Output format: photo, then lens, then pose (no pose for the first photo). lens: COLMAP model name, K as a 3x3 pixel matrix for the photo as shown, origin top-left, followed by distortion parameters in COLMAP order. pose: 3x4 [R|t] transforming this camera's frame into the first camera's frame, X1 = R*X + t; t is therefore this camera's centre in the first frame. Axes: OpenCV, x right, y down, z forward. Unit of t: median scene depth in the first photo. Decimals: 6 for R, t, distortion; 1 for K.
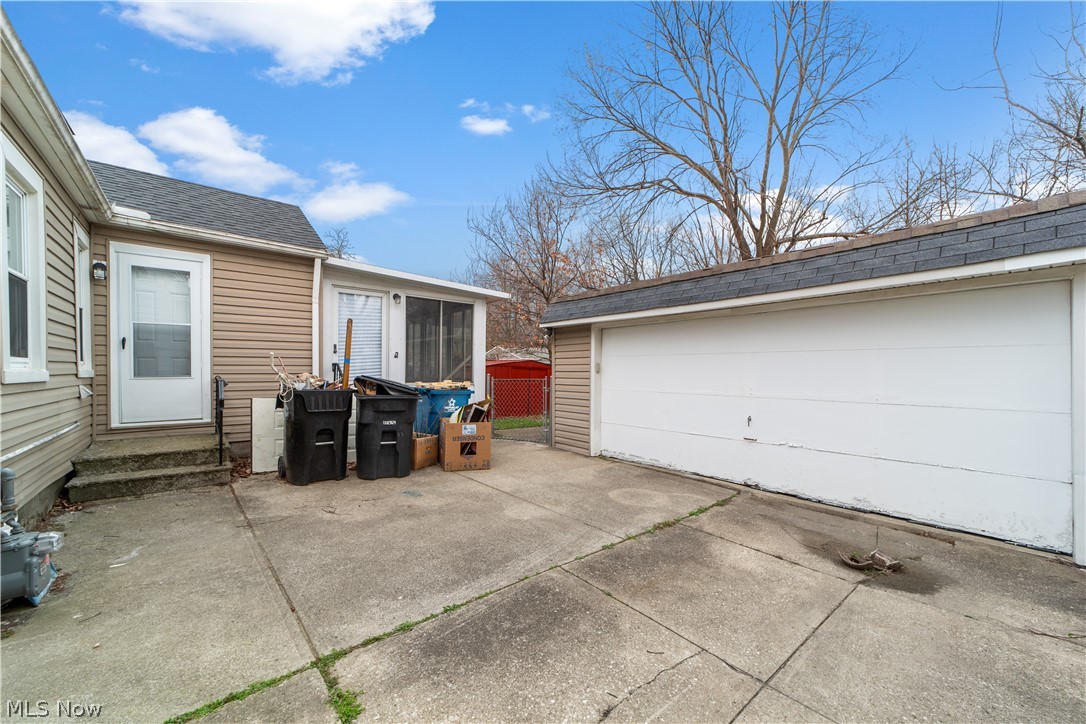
lens RADIAL K [[417.0, 0, 542.5], [0, 417.0, 369.4], [0, 0, 1]] dist [-0.017604, 0.009499]
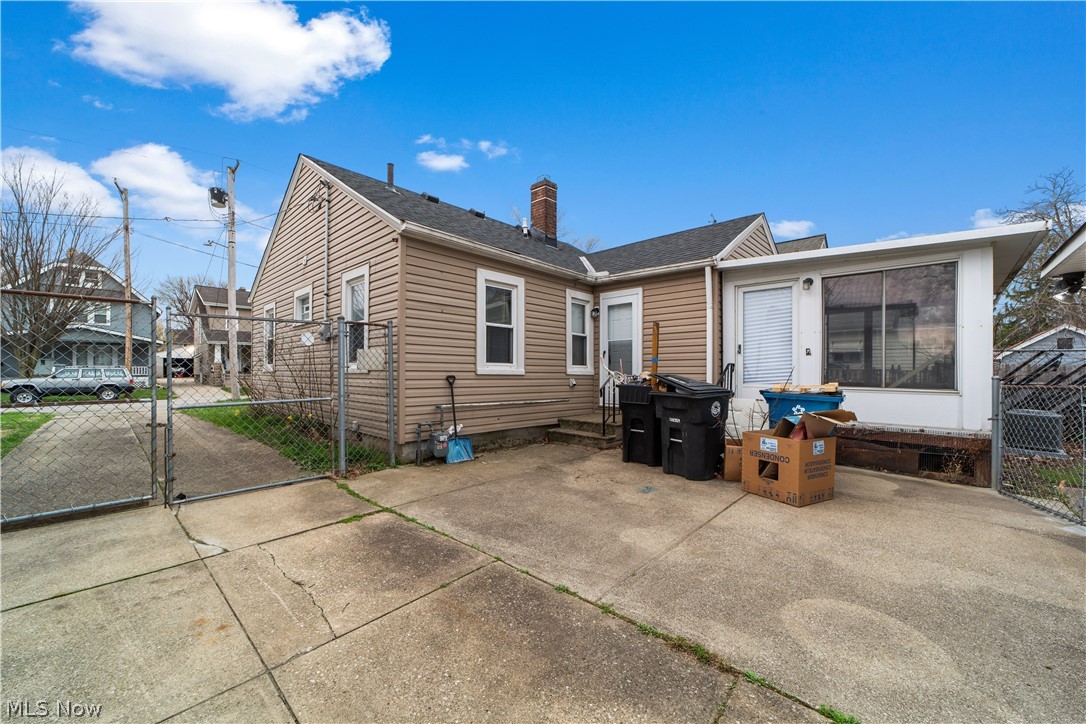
lens RADIAL K [[417.0, 0, 542.5], [0, 417.0, 369.4], [0, 0, 1]] dist [-0.017604, 0.009499]
pose [[0.134227, -0.015149, -0.990835, 0.679446], [-0.002963, 0.999873, -0.015688, 0.025783], [0.990946, 0.005041, 0.134165, 0.637875]]
